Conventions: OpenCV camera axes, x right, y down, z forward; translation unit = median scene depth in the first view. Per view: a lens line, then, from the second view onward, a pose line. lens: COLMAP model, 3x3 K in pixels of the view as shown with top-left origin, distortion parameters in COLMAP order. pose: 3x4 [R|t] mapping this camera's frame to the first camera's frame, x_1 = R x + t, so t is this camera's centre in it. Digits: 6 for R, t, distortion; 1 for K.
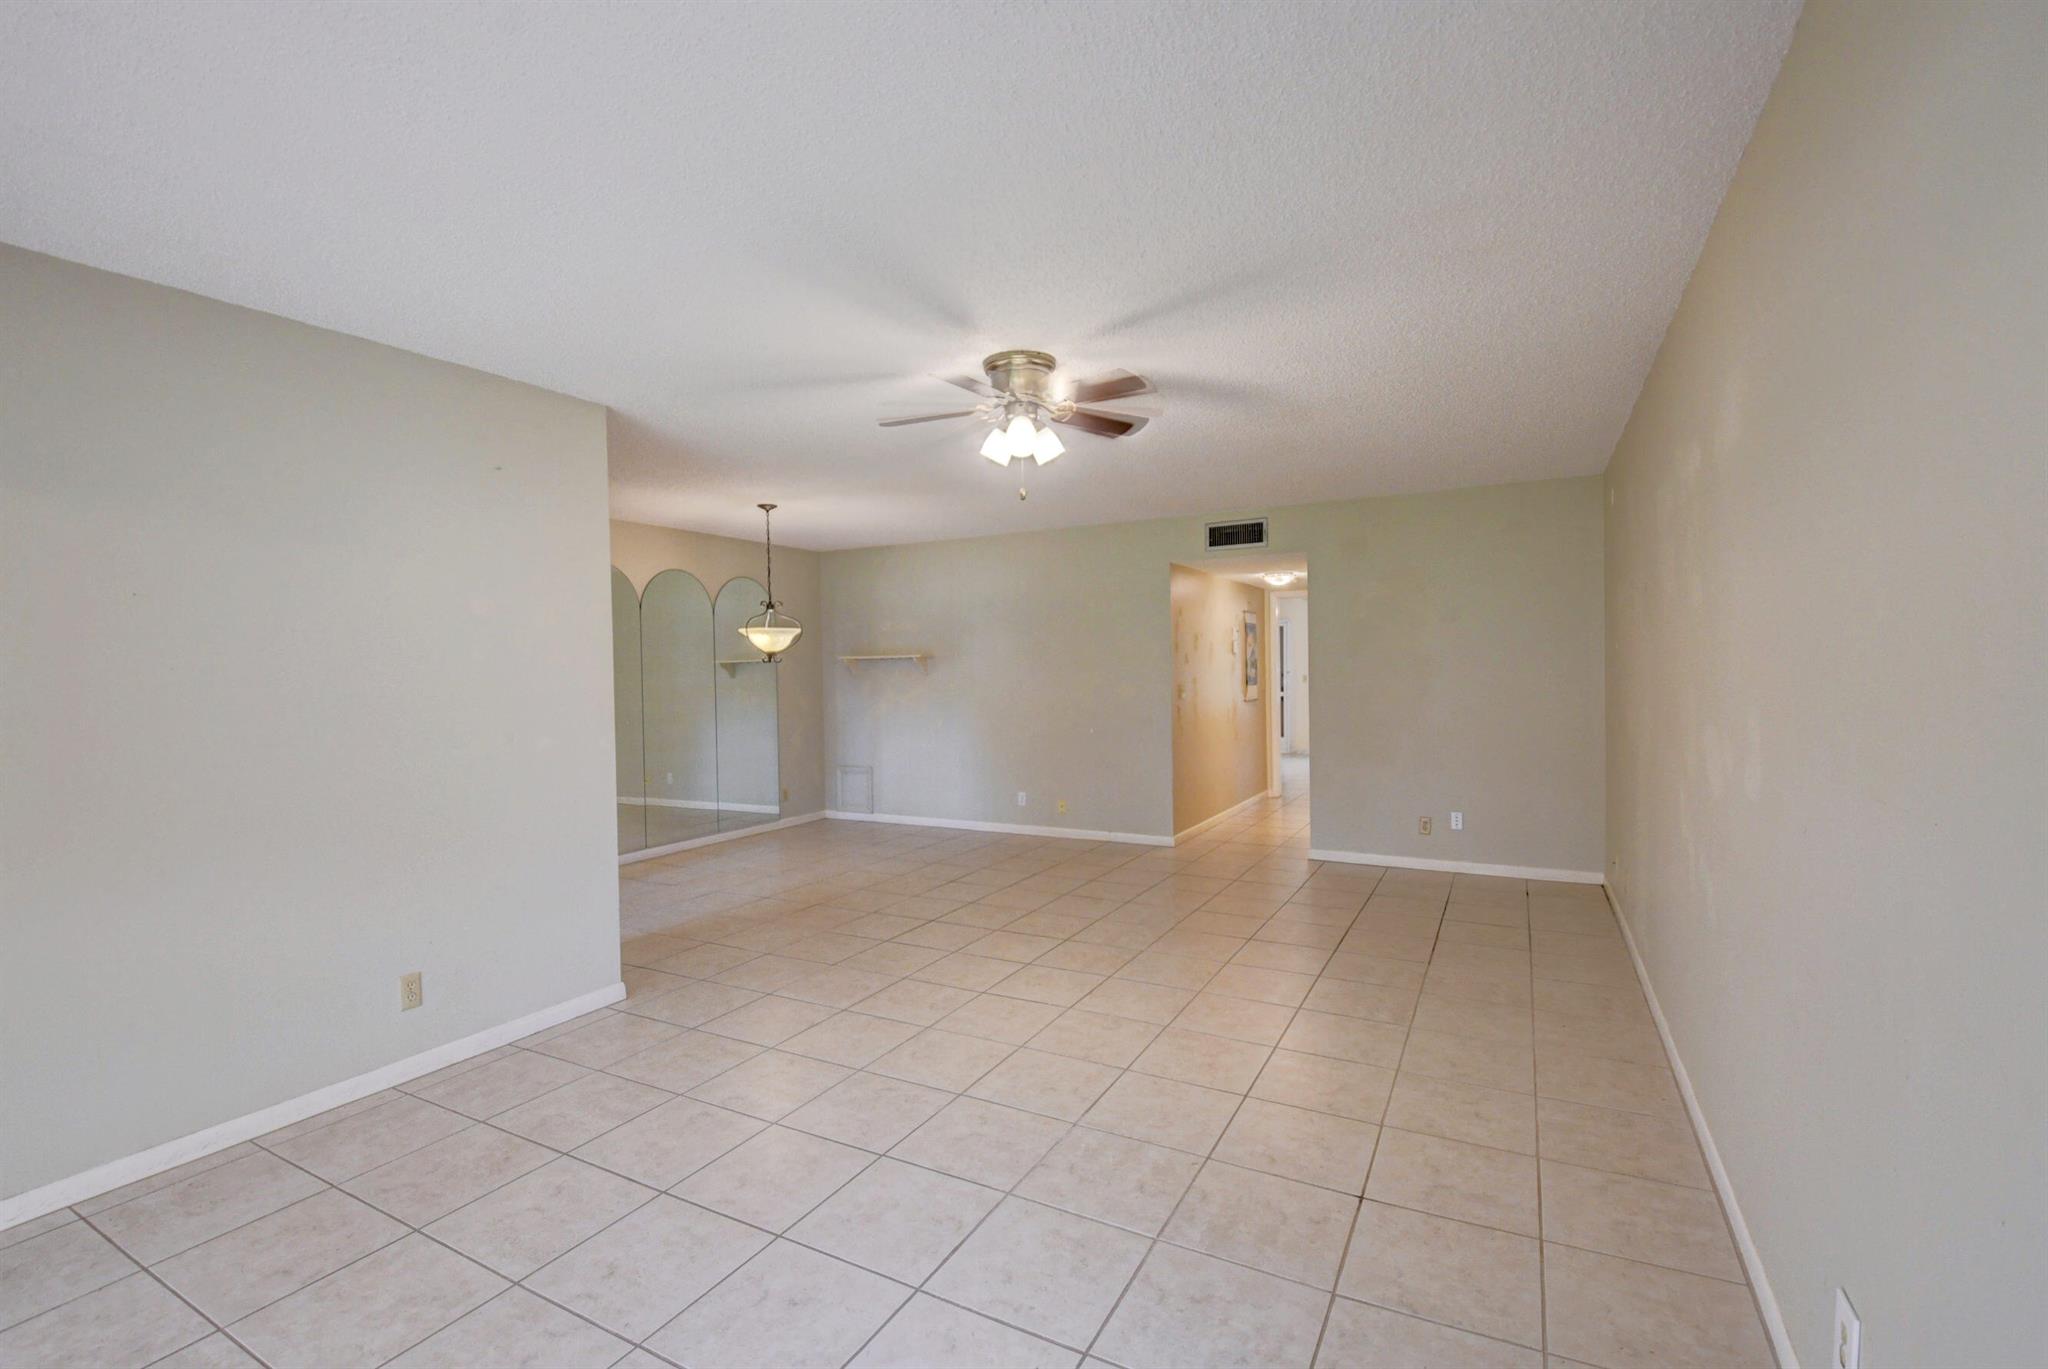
lens RADIAL K [[918.3, 0, 1023.6], [0, 918.3, 695.4], [0, 0, 1]] dist [0.003379, -0.000108]
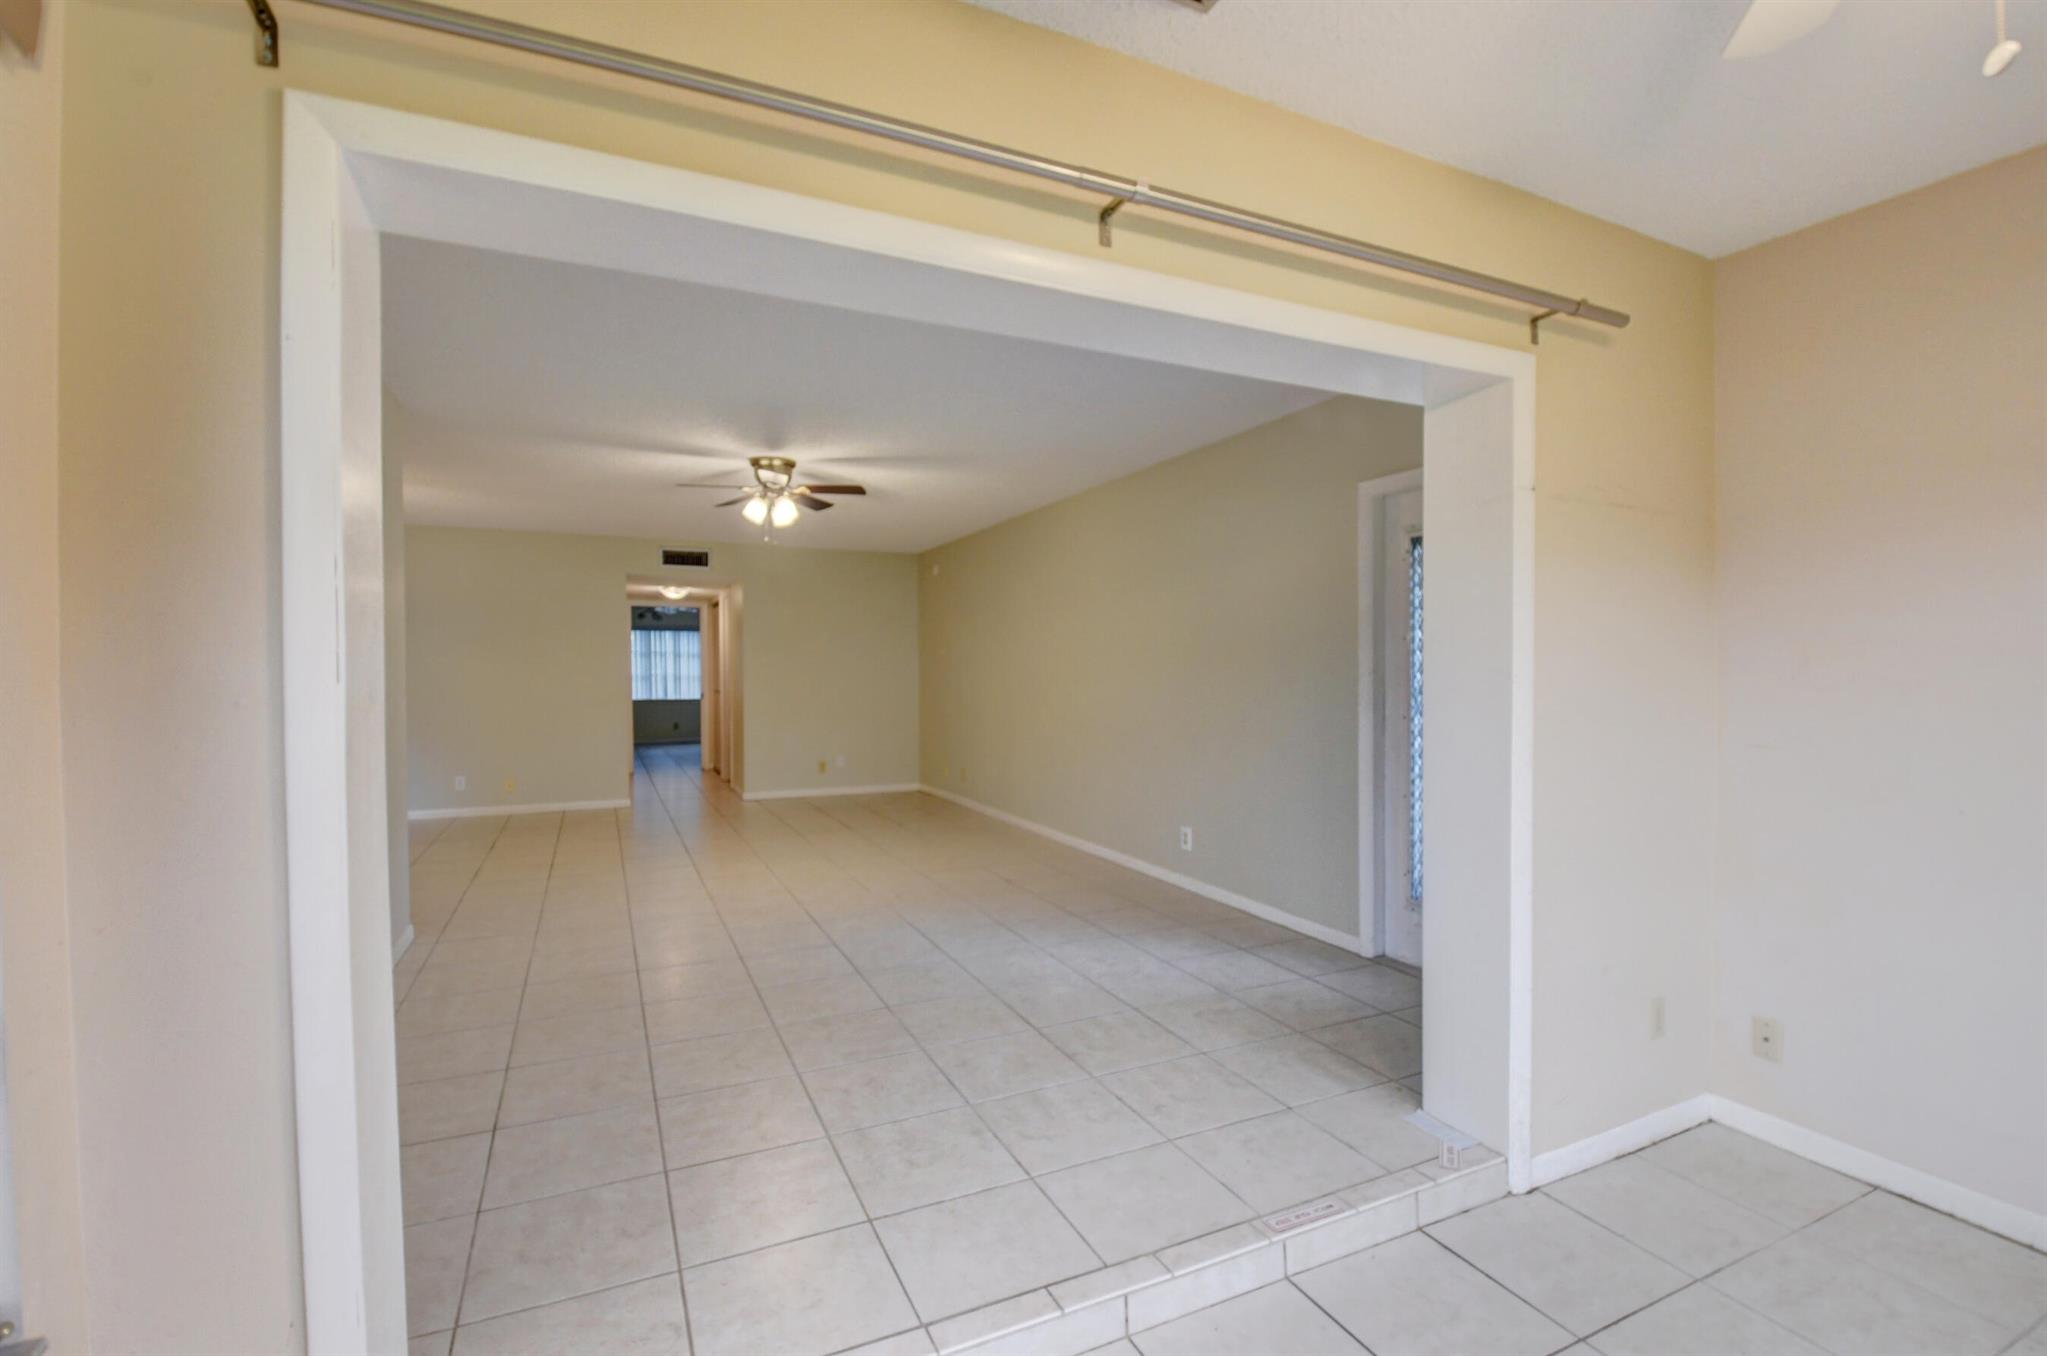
lens RADIAL K [[902.5, 0, 1021.5], [0, 902.5, 684.9], [0, 0, 1]] dist [0.018912, -0.028891]
pose [[0.590805, 0.000785, 0.806814, -0.679511], [0.016328, 0.999783, -0.012929, 0.036898], [-0.806649, 0.020812, 0.590664, -0.182333]]
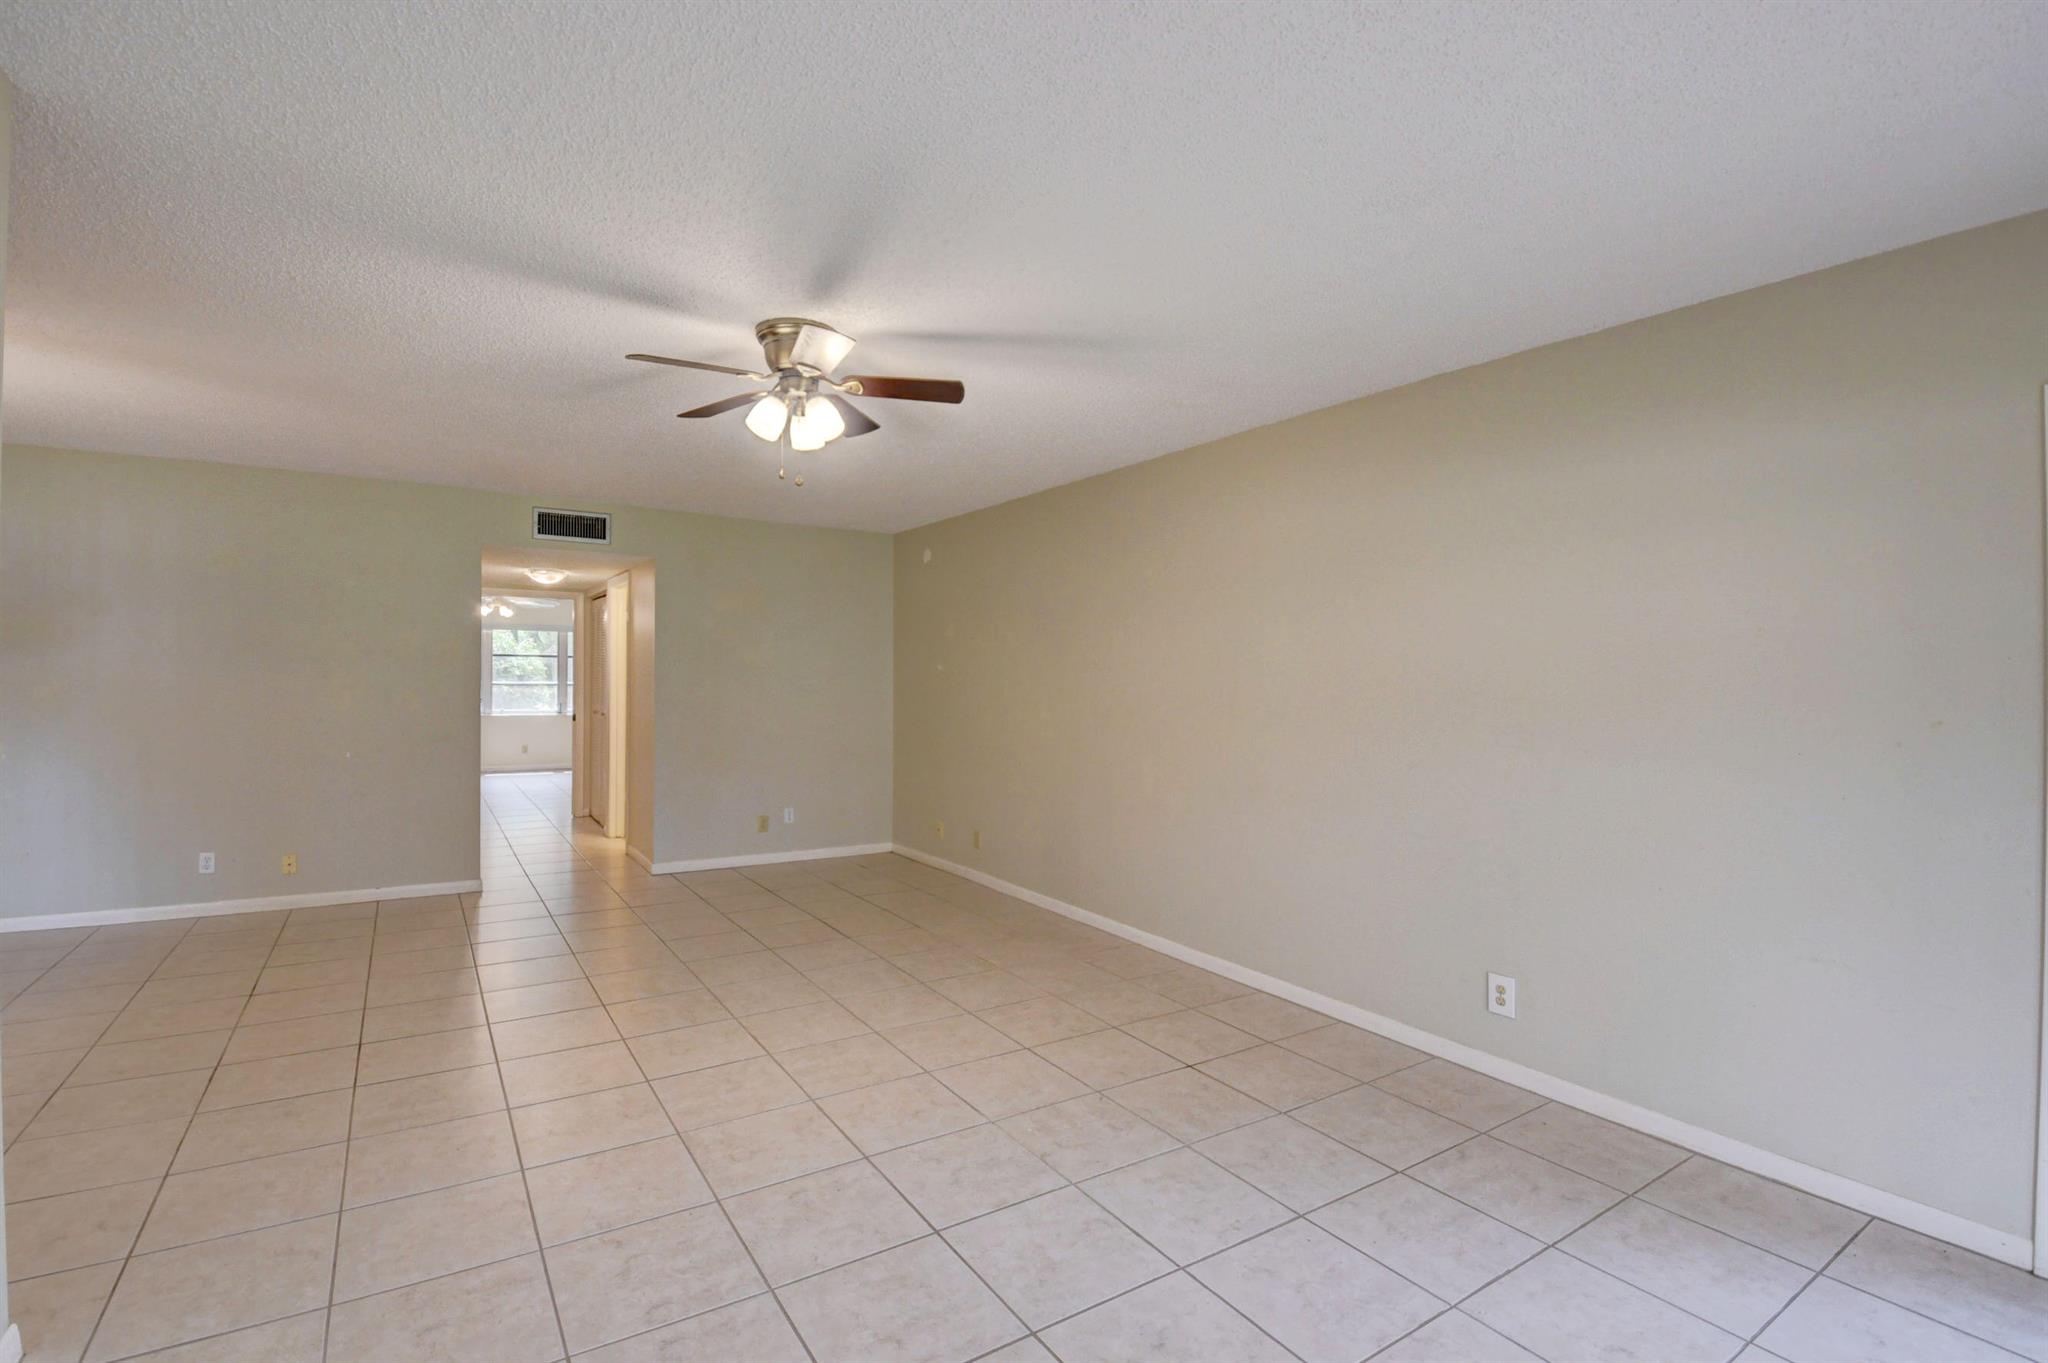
lens RADIAL K [[923.4, 0, 996.9], [0, 923.4, 678.4], [0, 0, 1]] dist [0.017538, -0.032073]
pose [[0.482662, 0.022394, 0.875521, -0.463788], [0.005230, 0.999582, -0.028451, 0.001750], [-0.875791, 0.018311, 0.482343, 0.267084]]
